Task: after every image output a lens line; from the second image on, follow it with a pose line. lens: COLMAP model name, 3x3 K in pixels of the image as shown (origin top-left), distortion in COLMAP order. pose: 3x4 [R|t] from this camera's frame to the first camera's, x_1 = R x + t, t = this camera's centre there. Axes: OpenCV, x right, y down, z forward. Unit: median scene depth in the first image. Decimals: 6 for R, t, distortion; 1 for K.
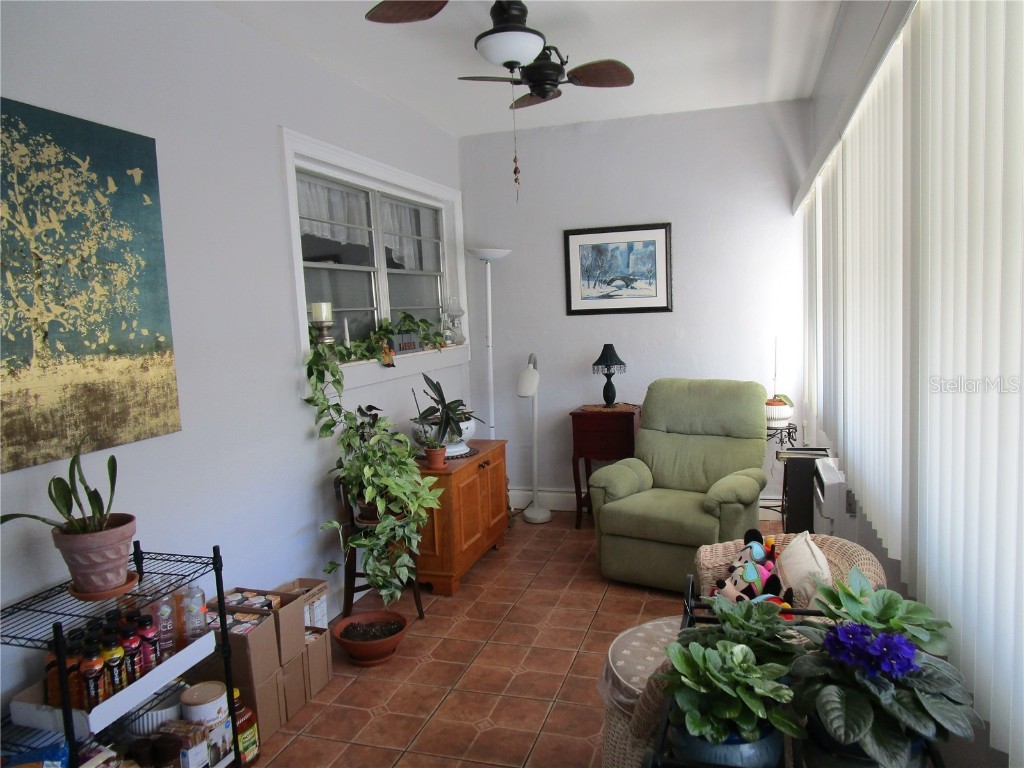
lens RADIAL K [[726.5, 0, 513.1], [0, 726.5, 383.7], [0, 0, 1]] dist [-0.031640, 0.015708]
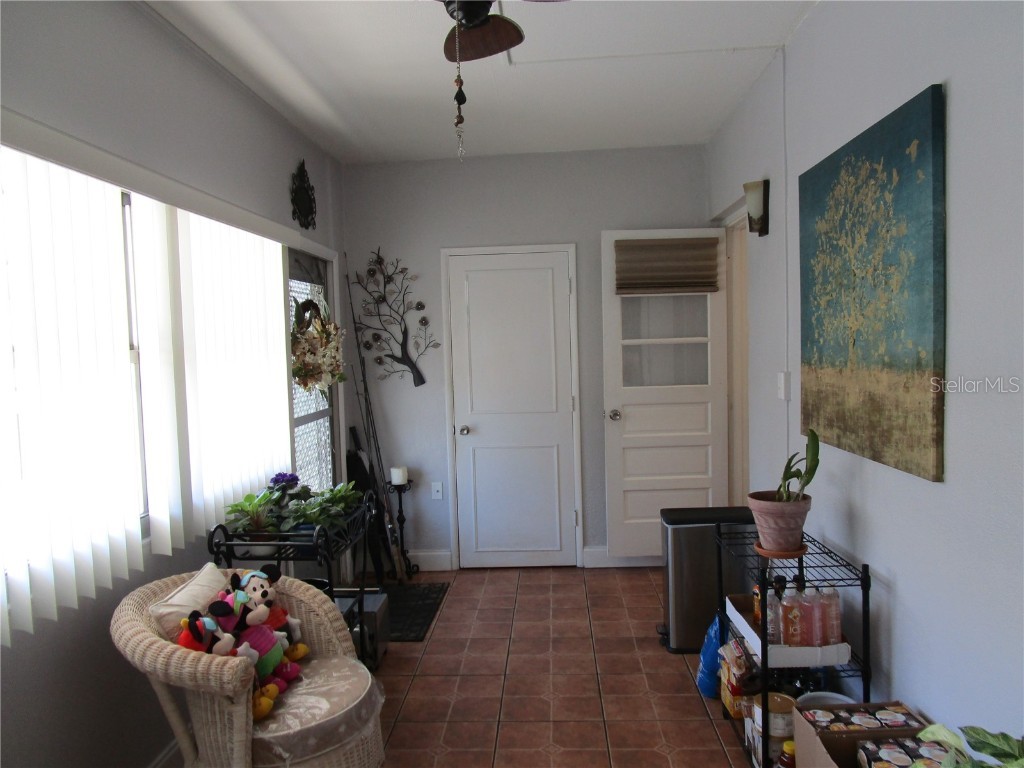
lens RADIAL K [[726.5, 0, 512.5], [0, 726.5, 385.1], [0, 0, 1]] dist [-0.031640, 0.015708]
pose [[-0.958918, 0.087328, -0.269906, 0.148469], [0.043682, 0.985546, 0.163681, -0.183531], [0.280299, 0.145166, -0.948873, 1.692849]]
